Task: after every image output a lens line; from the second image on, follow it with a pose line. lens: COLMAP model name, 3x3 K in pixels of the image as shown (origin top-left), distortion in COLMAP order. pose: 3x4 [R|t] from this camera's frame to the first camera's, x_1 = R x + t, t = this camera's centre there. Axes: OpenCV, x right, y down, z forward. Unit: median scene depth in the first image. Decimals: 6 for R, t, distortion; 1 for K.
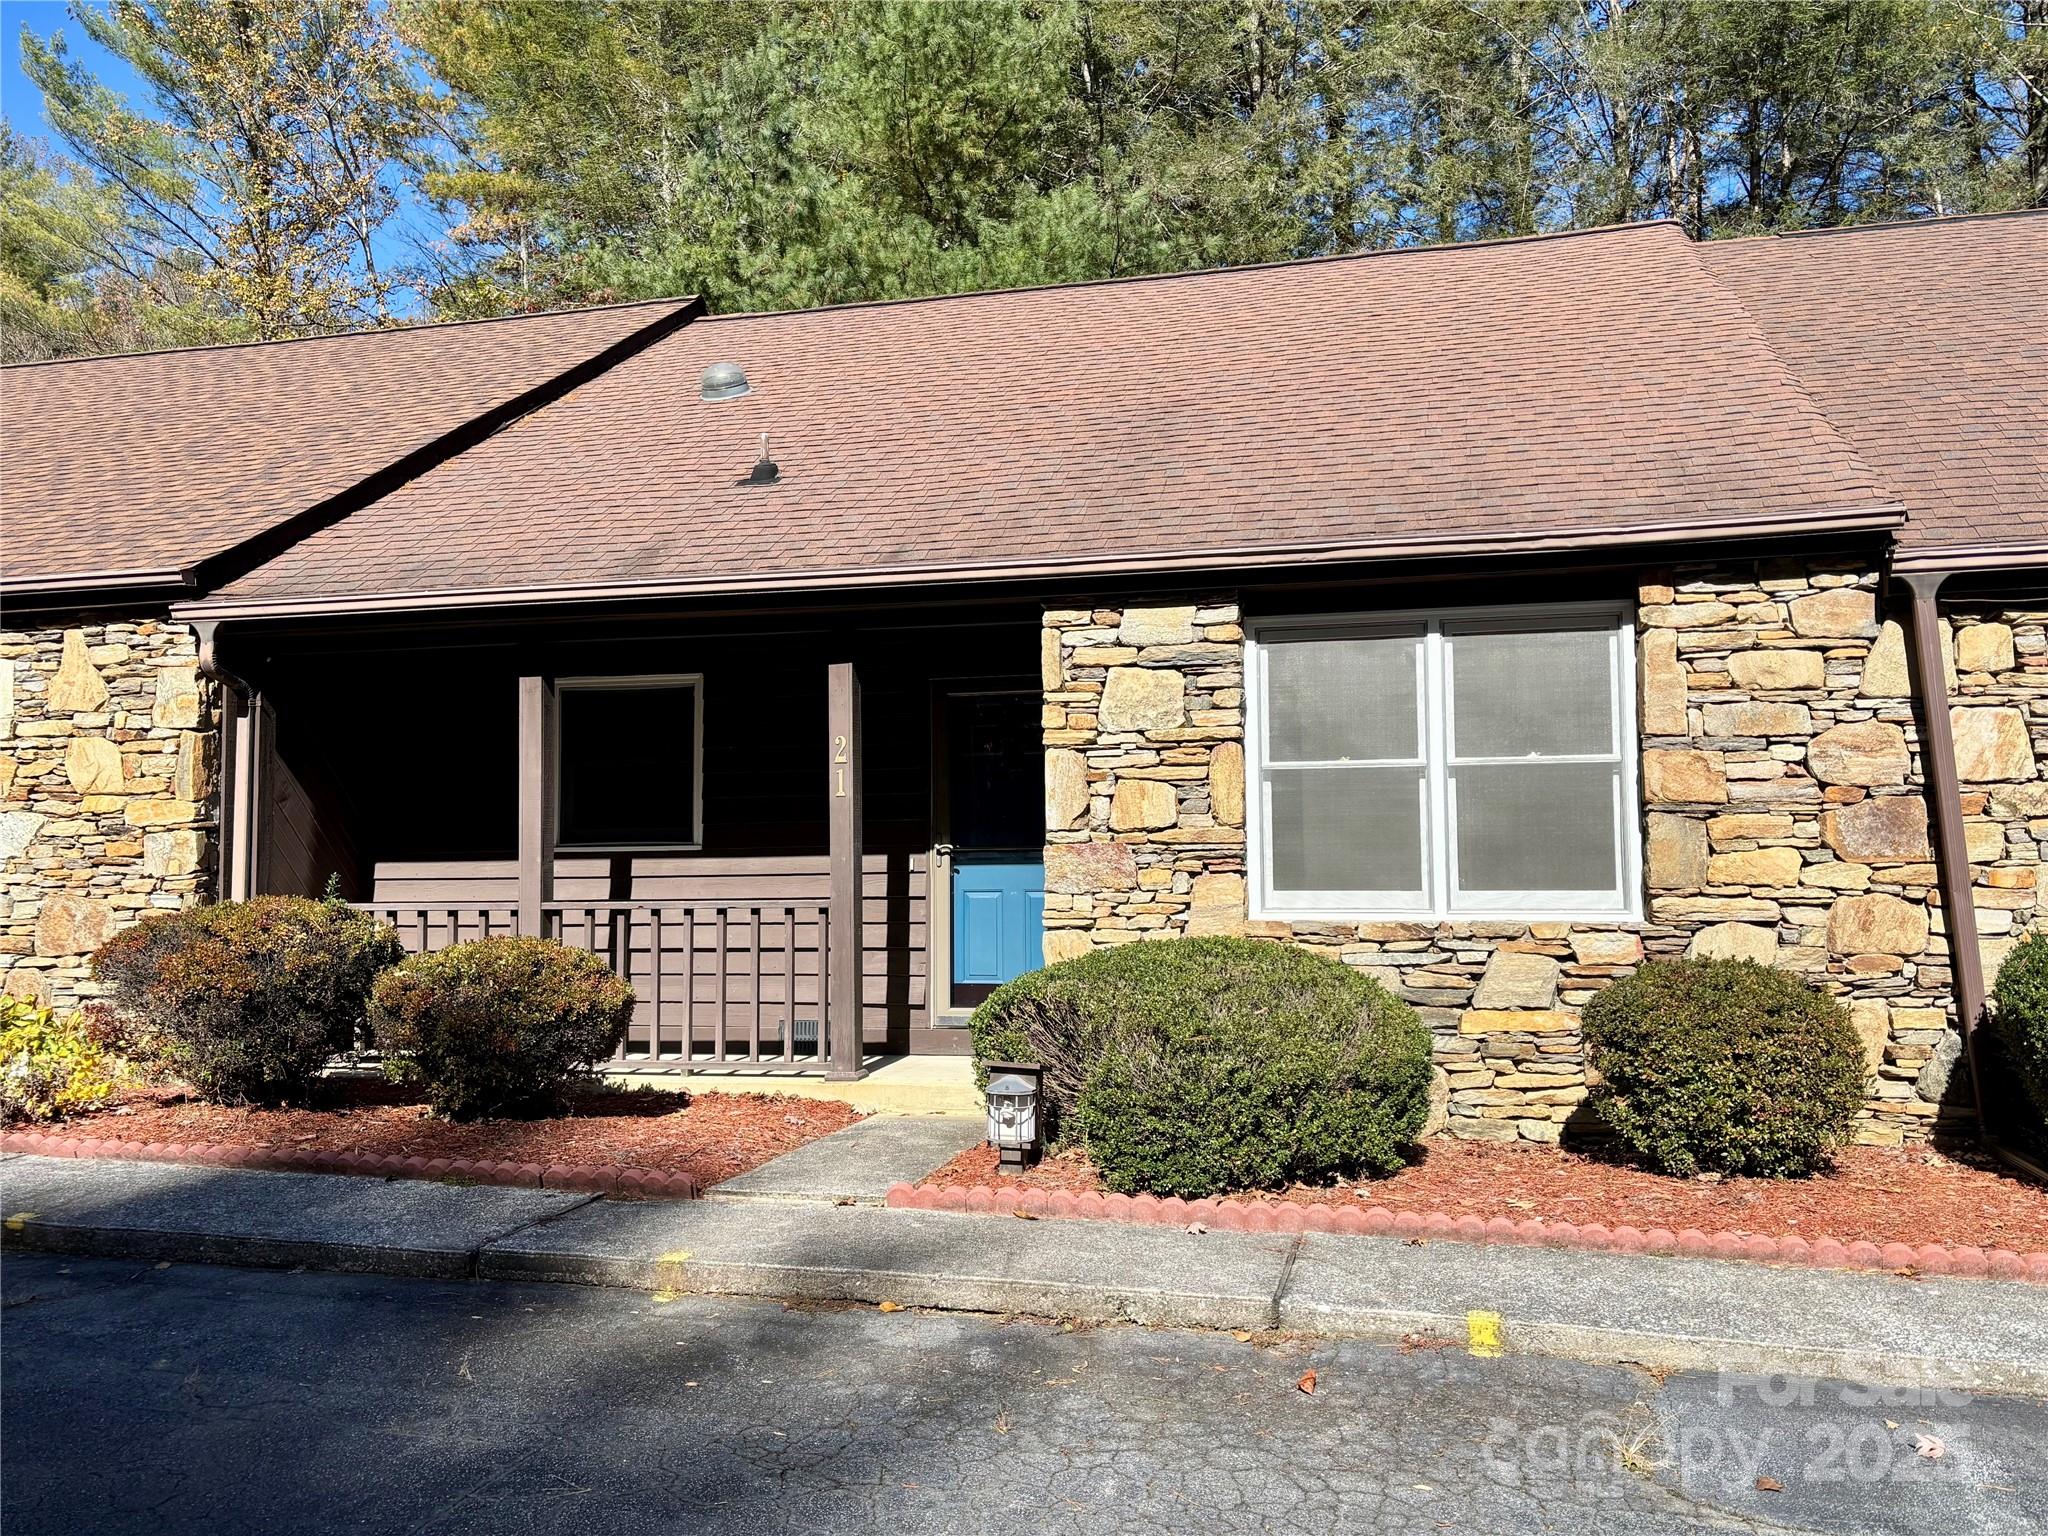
lens RADIAL K [[1665.2, 0, 1024.3], [0, 1665.2, 787.3], [0, 0, 1]] dist [0.053092, -0.027419]
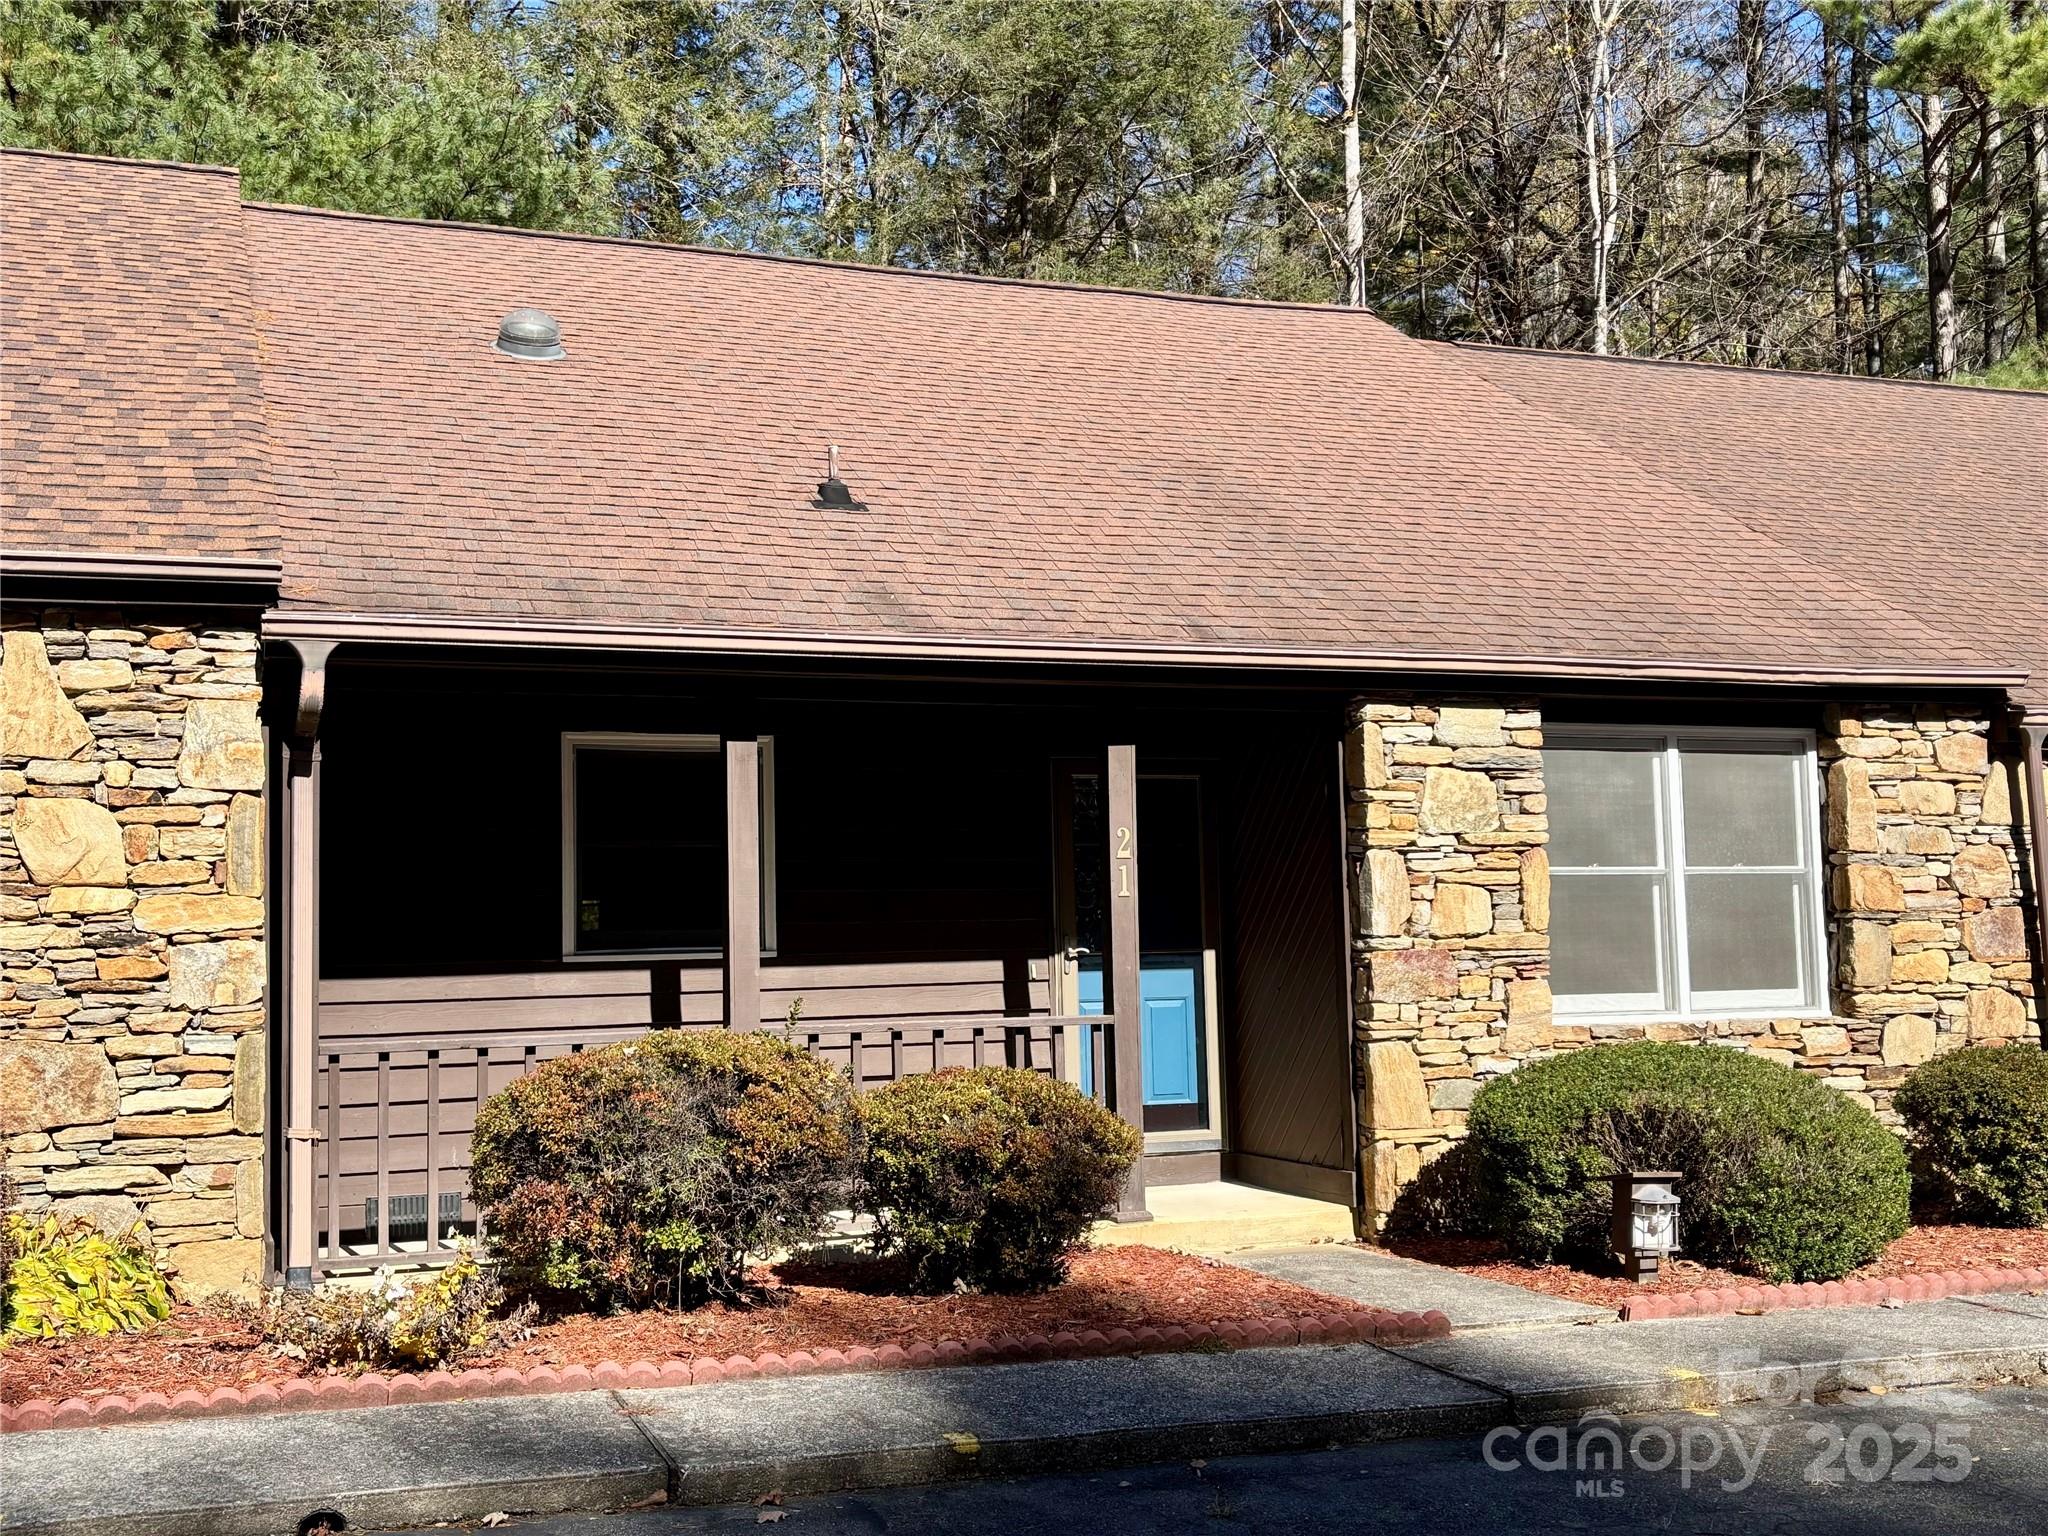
lens RADIAL K [[2237.1, 0, 1024.5], [0, 2237.1, 770.7], [0, 0, 1]] dist [0.024312, 0.000000]
pose [[0.814032, 0.035886, 0.579711, -0.900883], [-0.019350, 0.999211, -0.034682, -0.020522], [-0.580498, 0.017015, 0.814084, 0.080845]]
